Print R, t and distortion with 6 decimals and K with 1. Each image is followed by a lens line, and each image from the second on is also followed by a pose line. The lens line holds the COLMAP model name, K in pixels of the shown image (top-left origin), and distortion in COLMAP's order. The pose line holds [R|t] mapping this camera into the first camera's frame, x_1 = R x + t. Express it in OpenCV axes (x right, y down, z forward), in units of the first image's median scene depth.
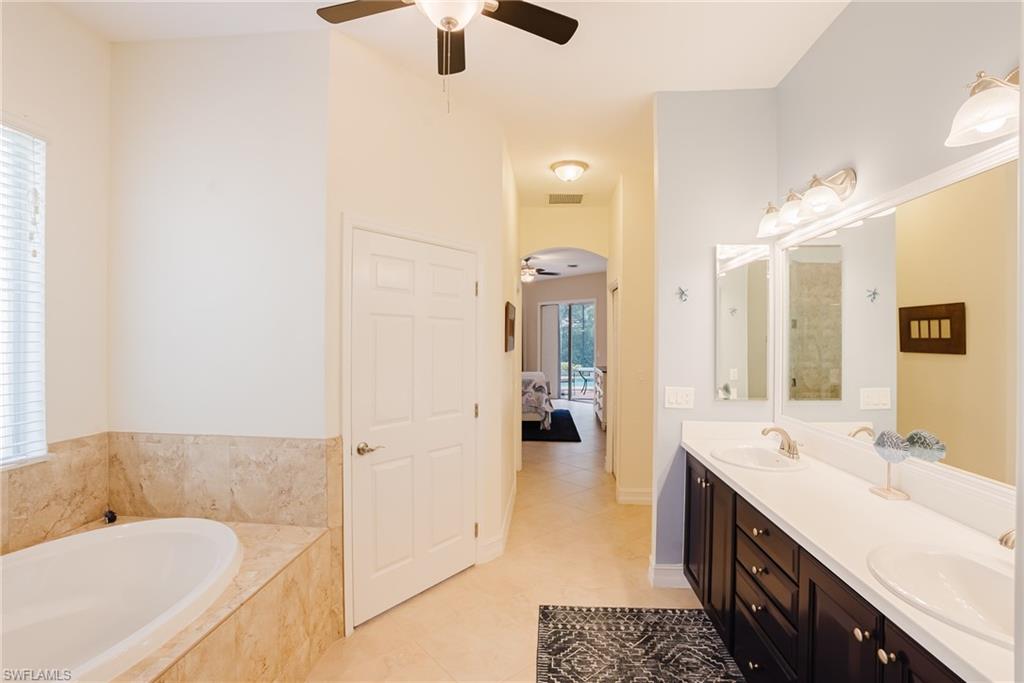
lens RADIAL K [[477.1, 0, 514.1], [0, 477.1, 340.1], [0, 0, 1]] dist [-0.064955, 0.024986]
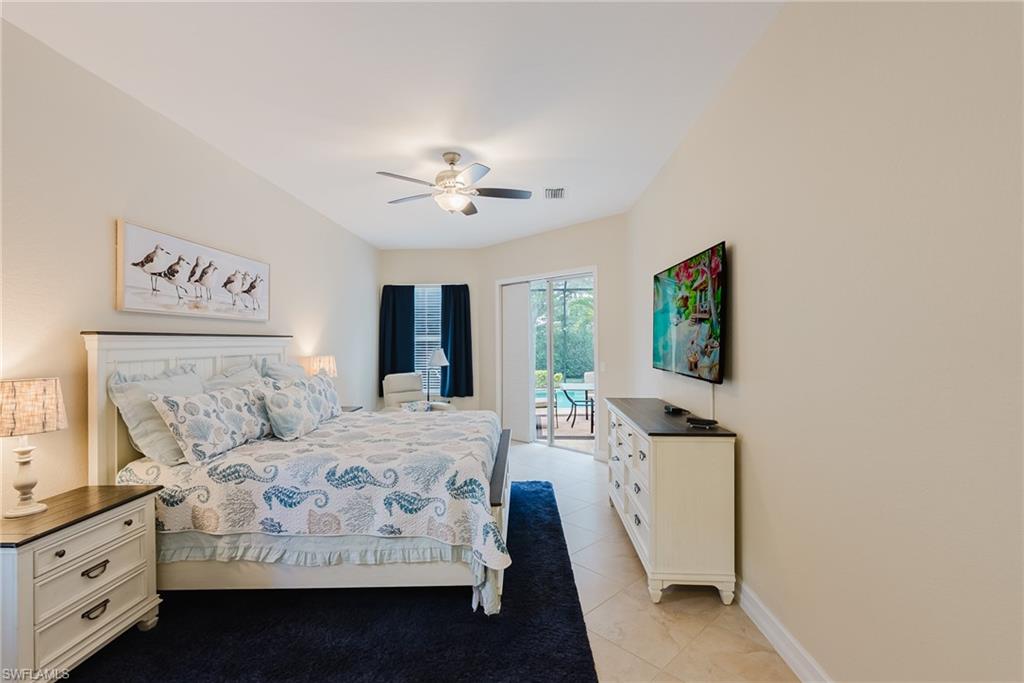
lens RADIAL K [[464.3, 0, 514.4], [0, 464.3, 339.6], [0, 0, 1]] dist [-0.004508, 0.001406]
pose [[0.998833, -0.014190, 0.046166, 0.248020], [0.014432, 0.999884, -0.004903, -0.006434], [-0.046091, 0.005563, 0.998922, 2.273400]]
